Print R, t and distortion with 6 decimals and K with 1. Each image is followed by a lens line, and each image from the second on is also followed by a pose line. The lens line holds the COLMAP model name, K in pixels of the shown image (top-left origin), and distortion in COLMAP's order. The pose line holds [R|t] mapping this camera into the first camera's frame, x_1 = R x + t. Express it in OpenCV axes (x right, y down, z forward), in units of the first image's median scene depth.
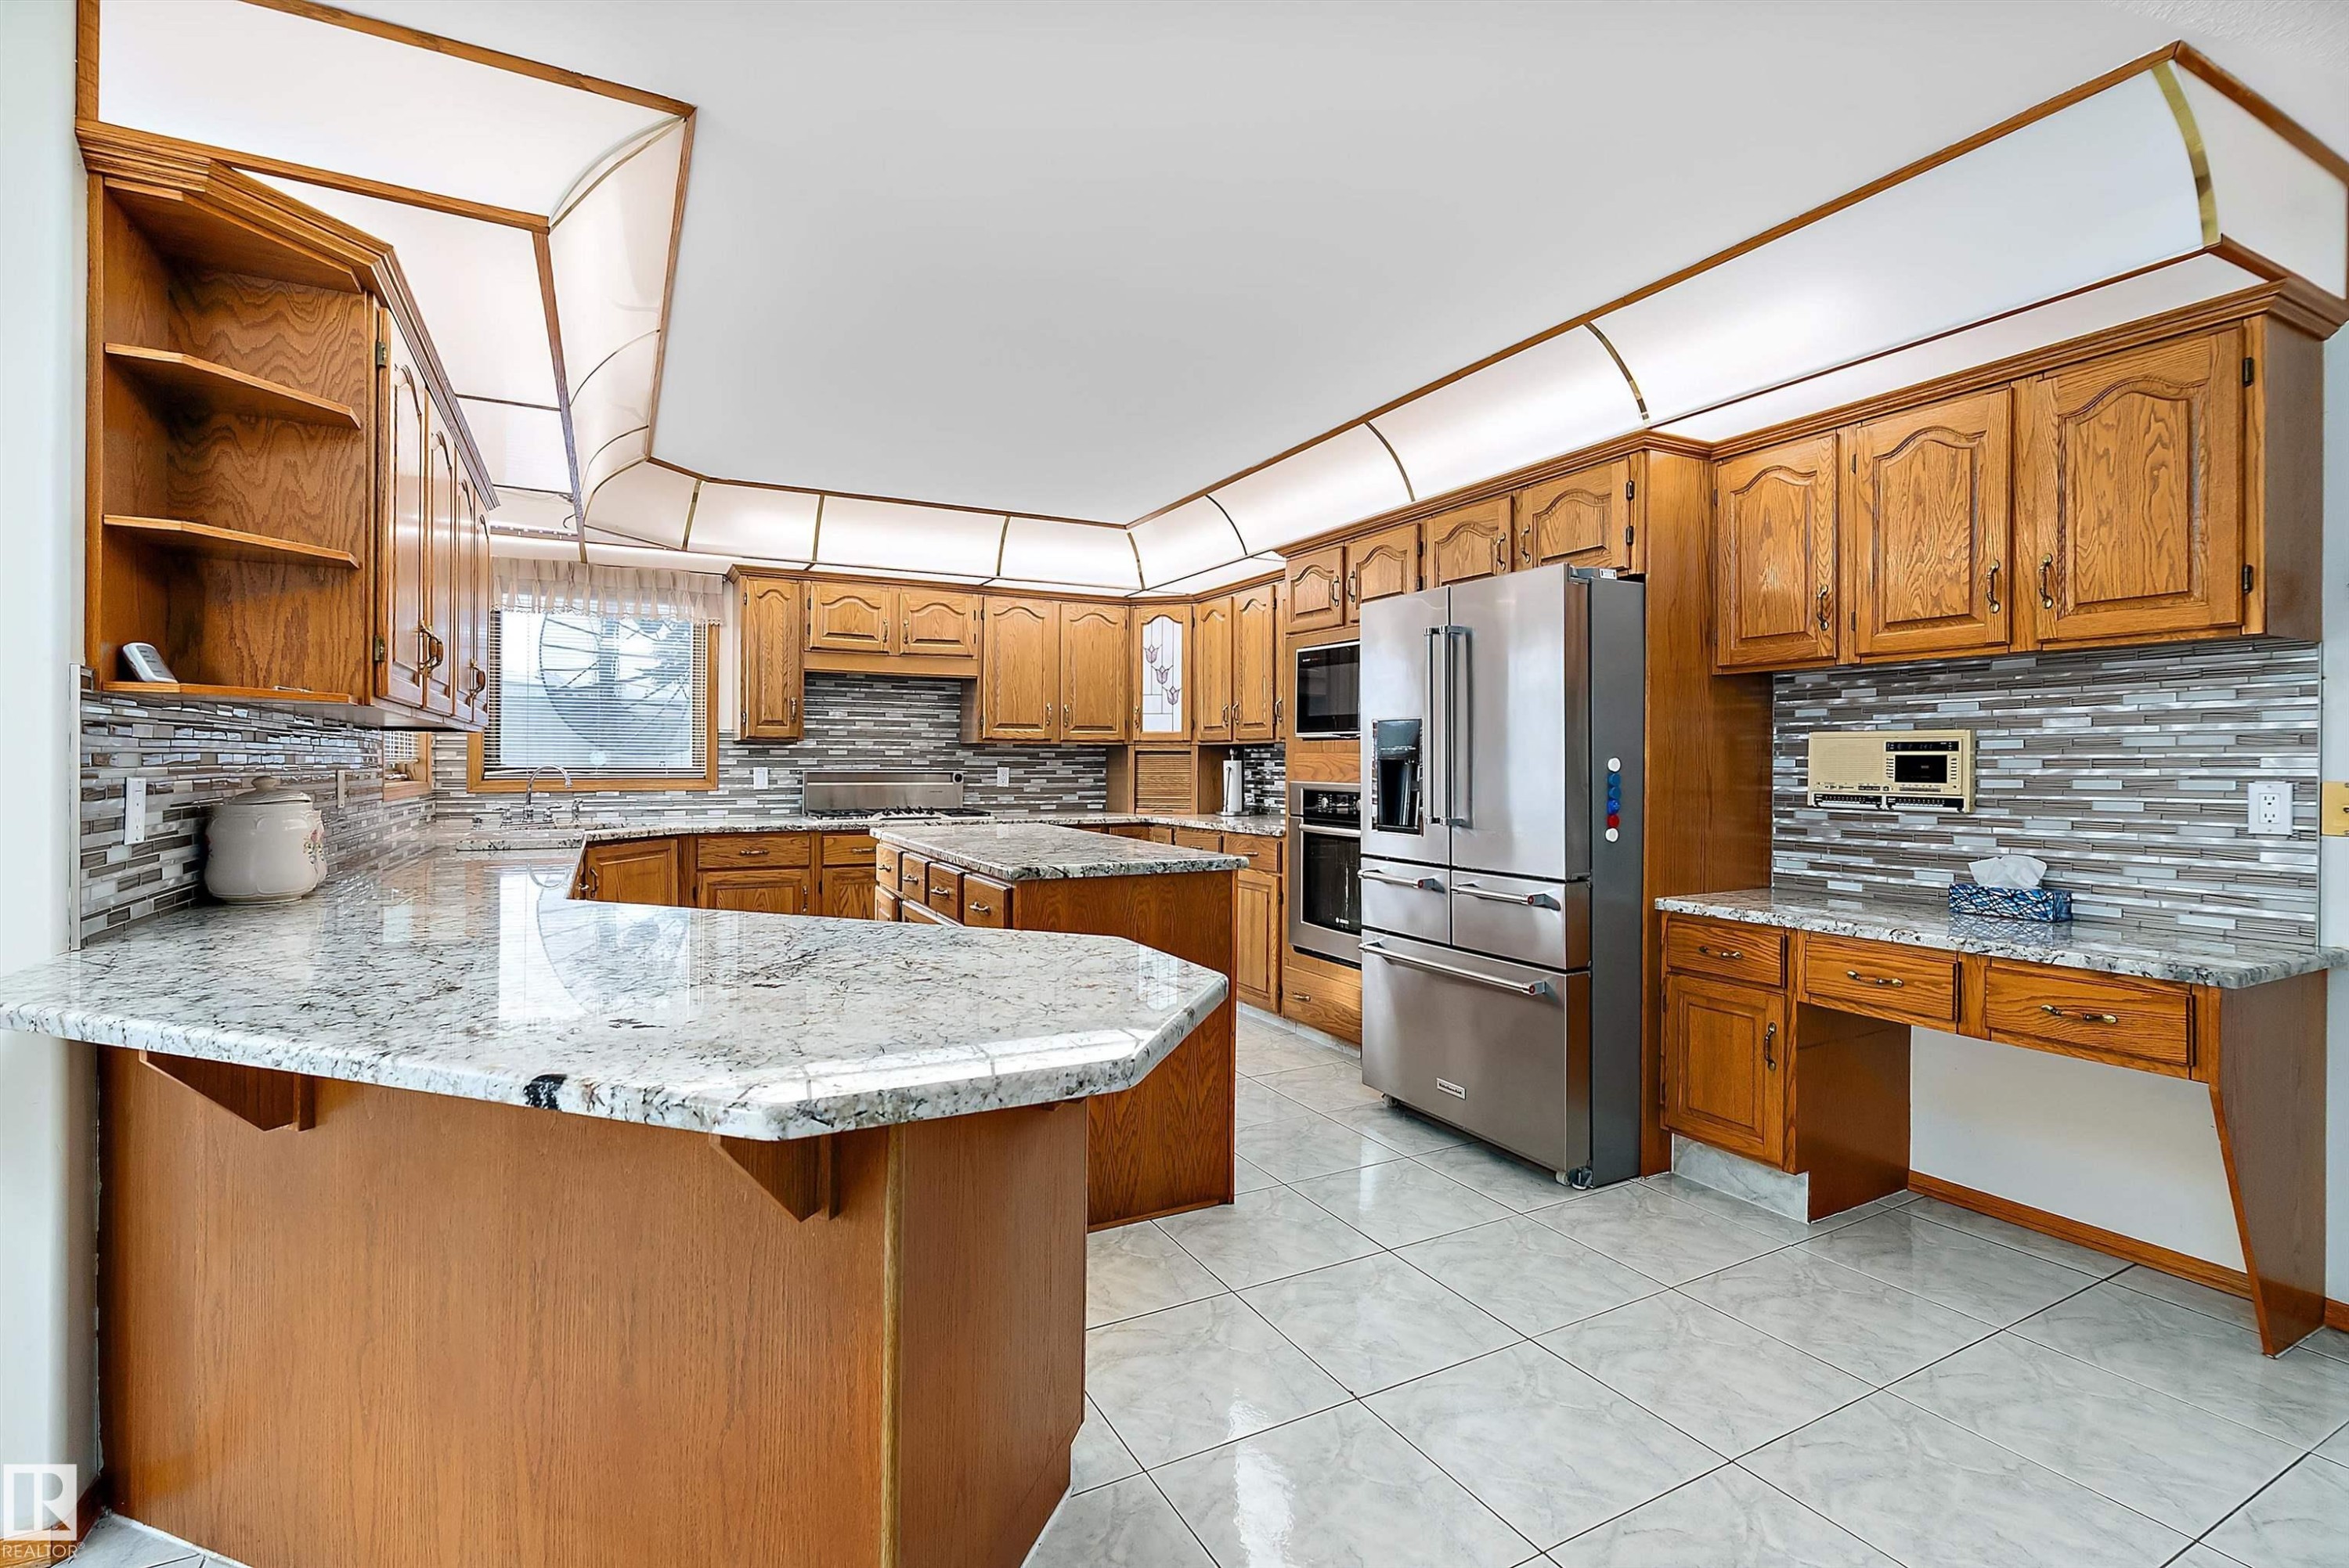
lens RADIAL K [[1056.6, 0, 1151.1], [0, 1056.6, 771.6], [0, 0, 1]] dist [-0.010155, 0.004446]
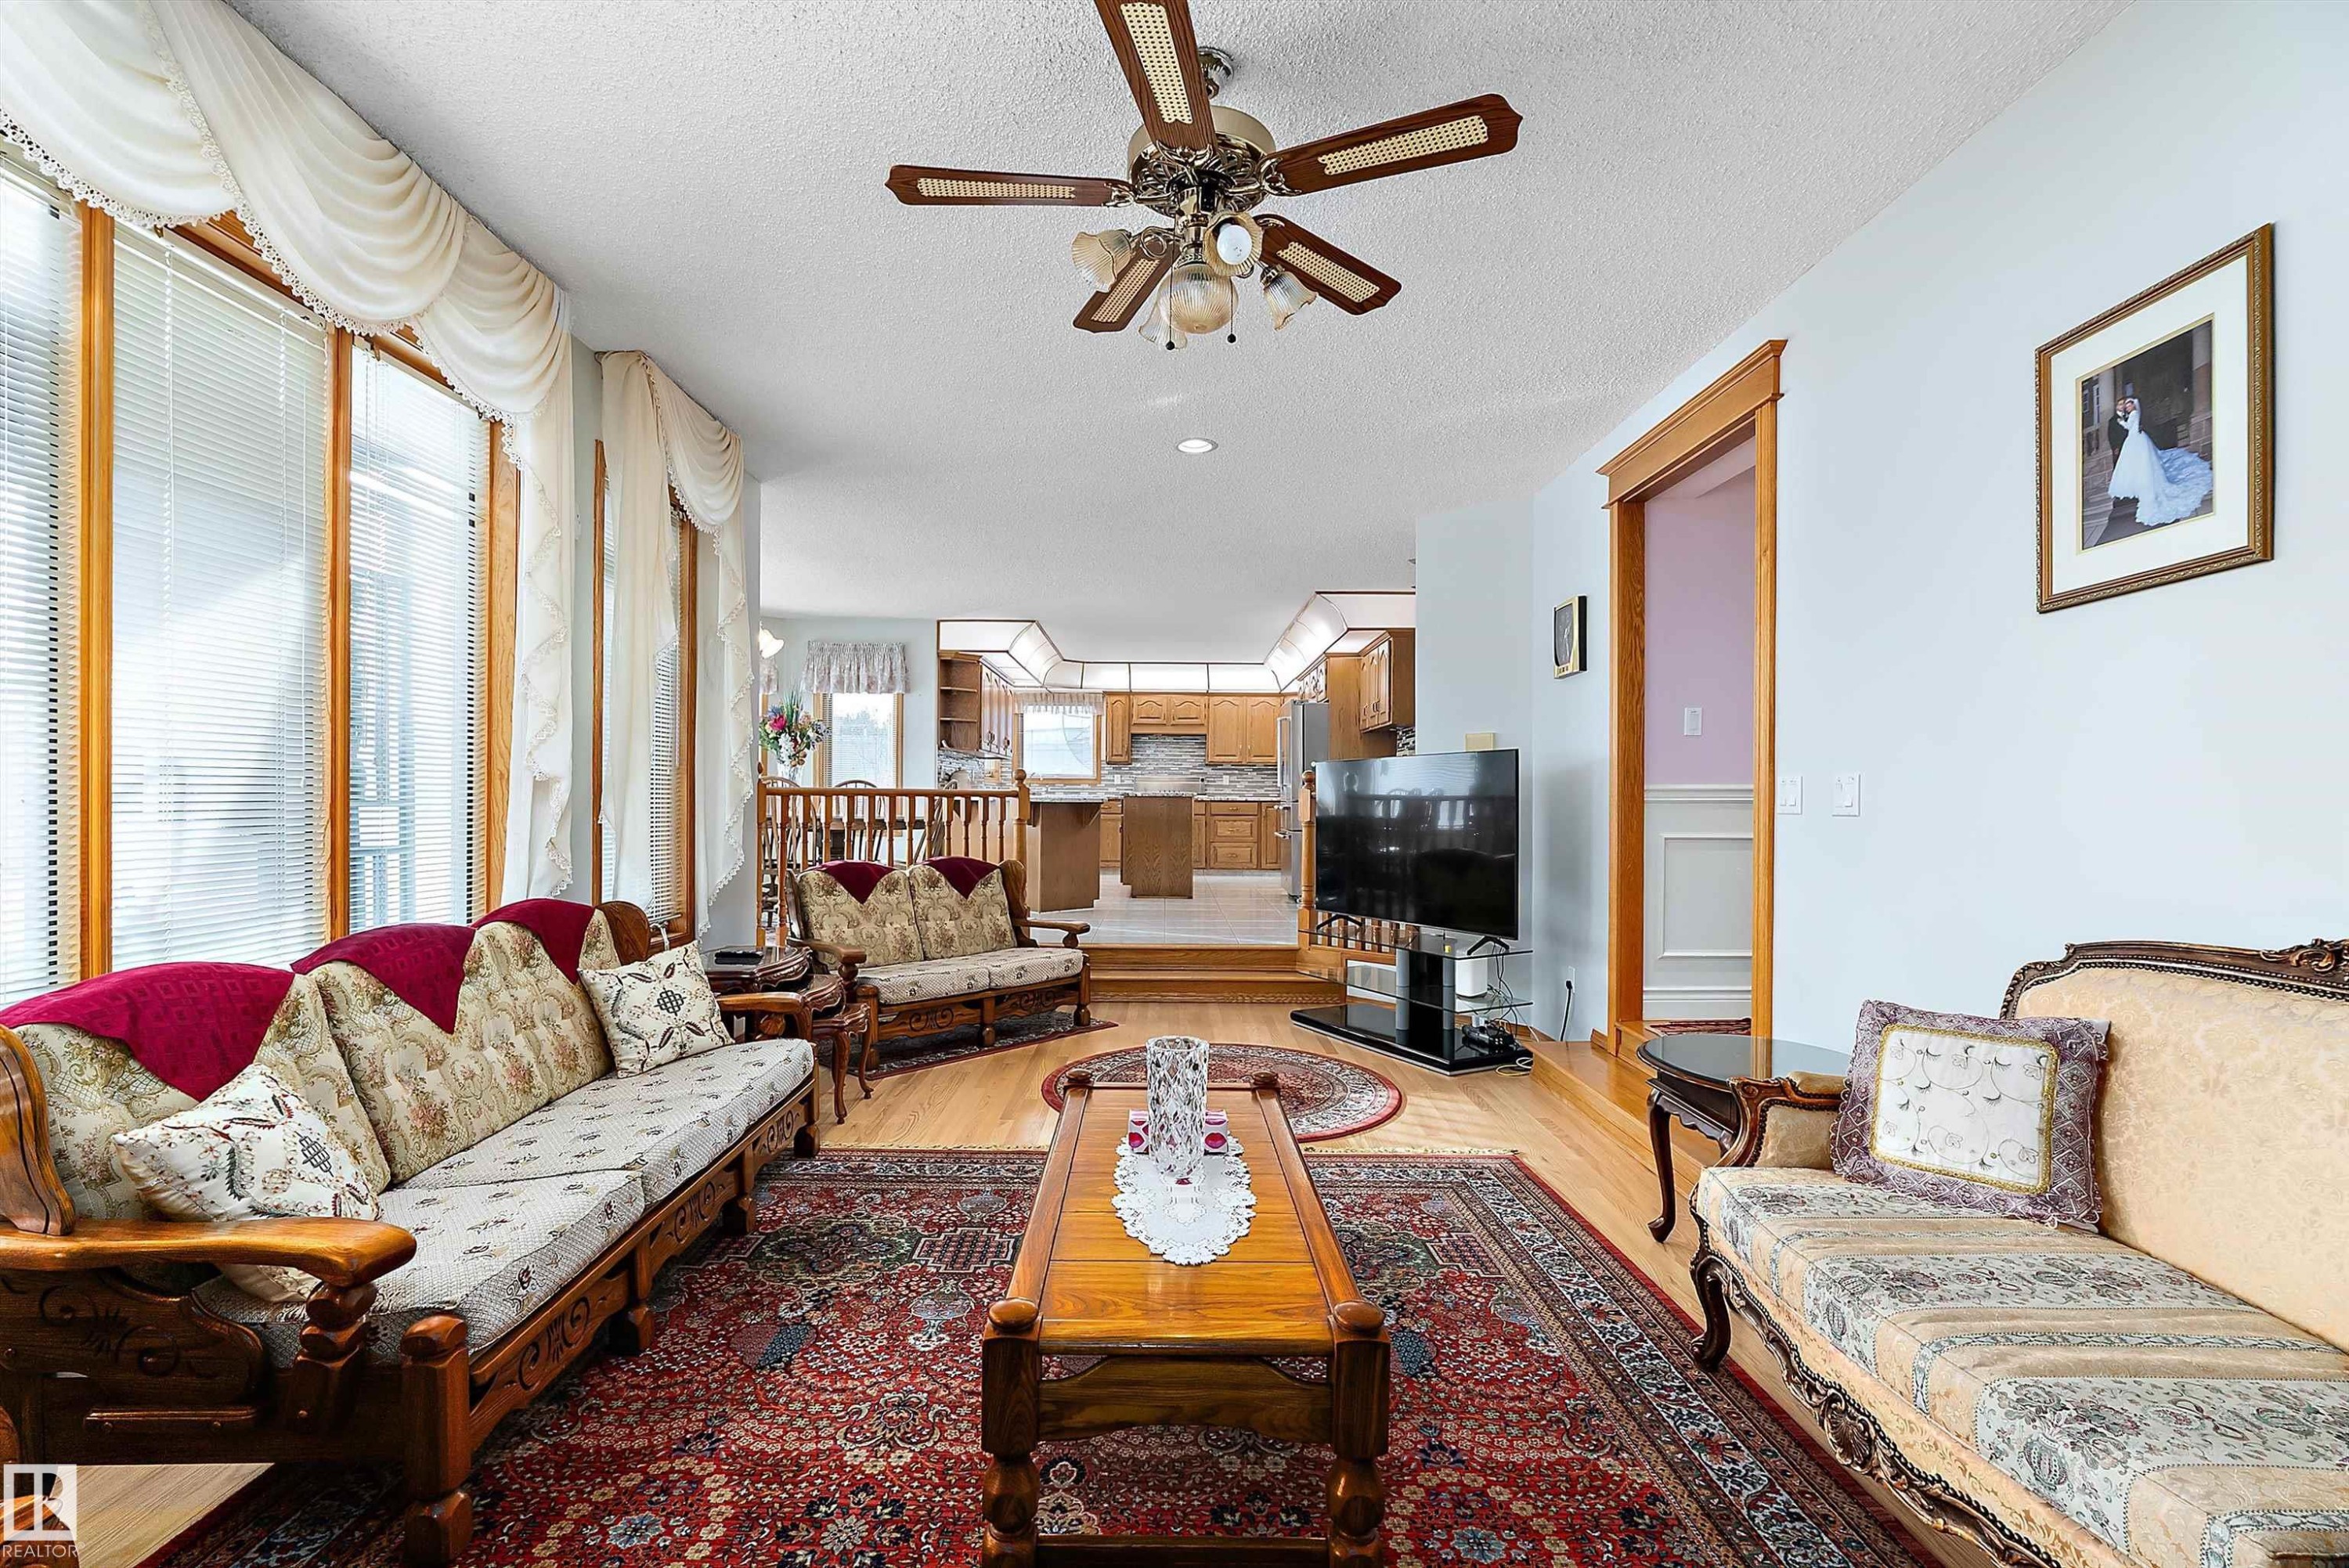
lens RADIAL K [[1056.6, 0, 1166.7], [0, 1056.6, 799.8], [0, 0, 1]] dist [-0.010155, 0.004446]
pose [[0.892692, 0.004550, -0.450644, 0.791811], [-0.007550, 0.999960, -0.004860, 0.063260], [0.450604, 0.007741, 0.892690, -1.051041]]
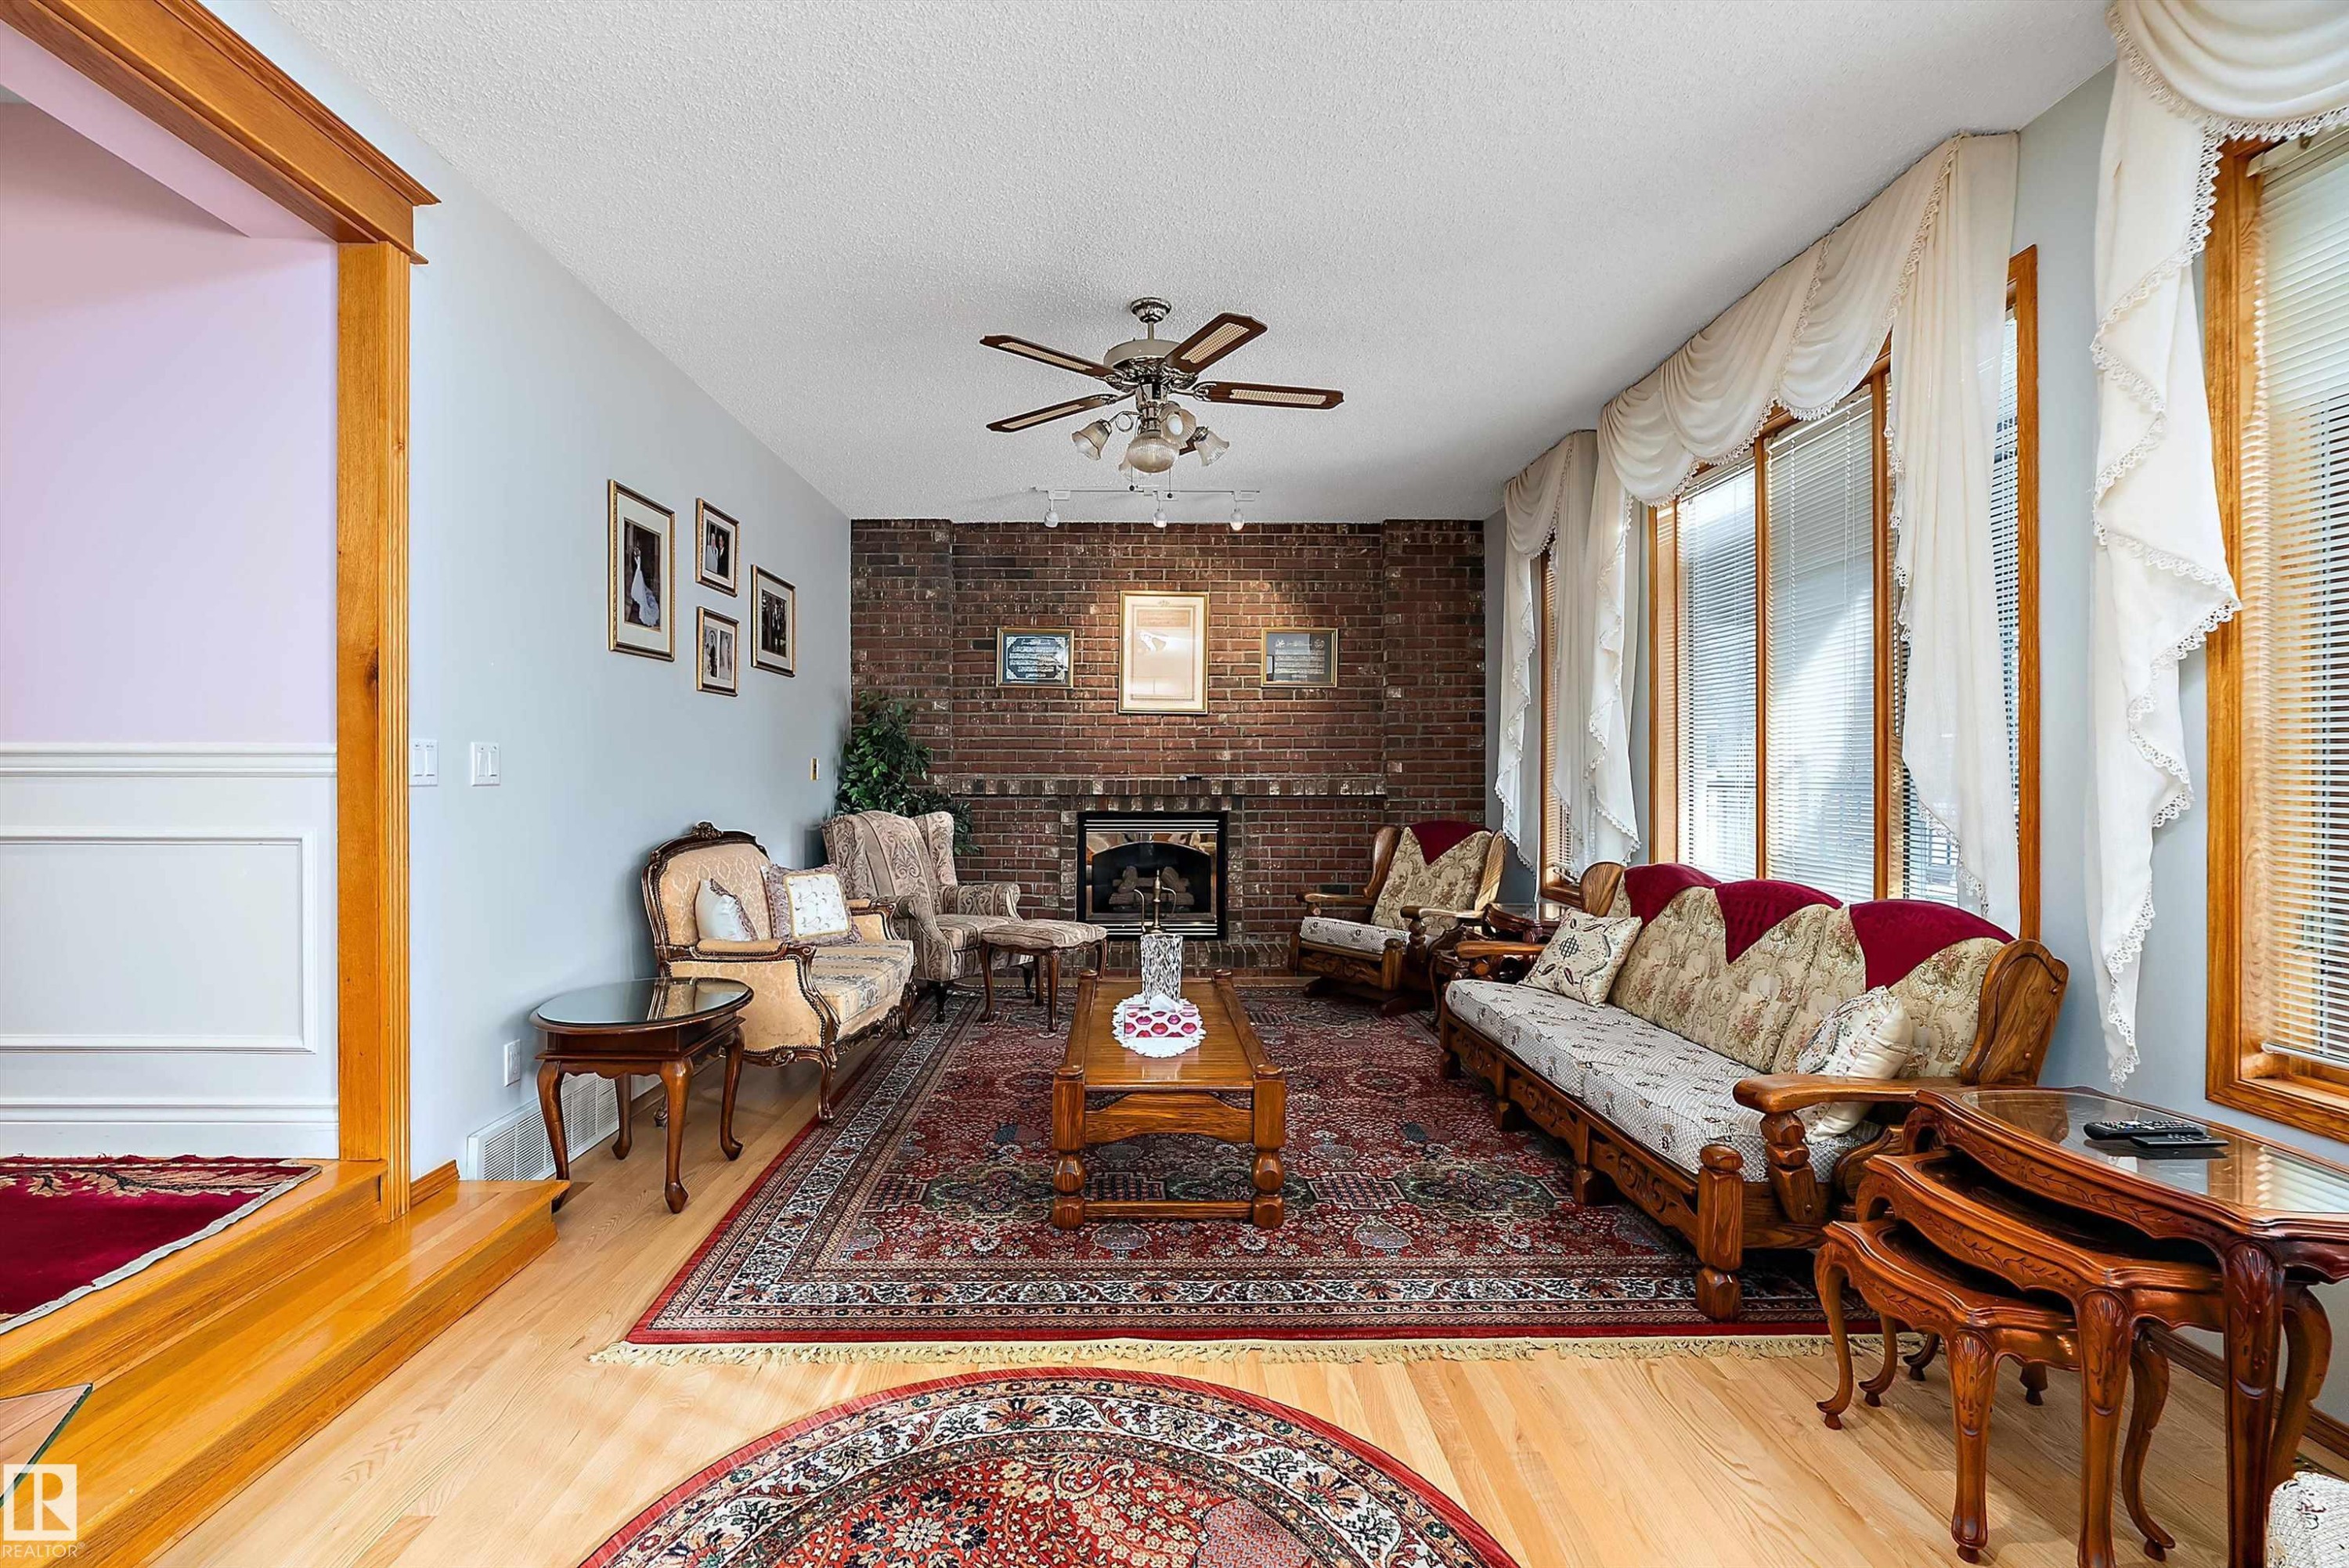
lens RADIAL K [[1056.6, 0, 1150.0], [0, 1056.6, 771.2], [0, 0, 1]] dist [-0.010155, 0.004446]
pose [[-0.896773, -0.003800, 0.442475, 0.324398], [-0.002126, 0.999989, 0.004279, 0.056158], [-0.442486, 0.002897, -0.896771, -0.086668]]
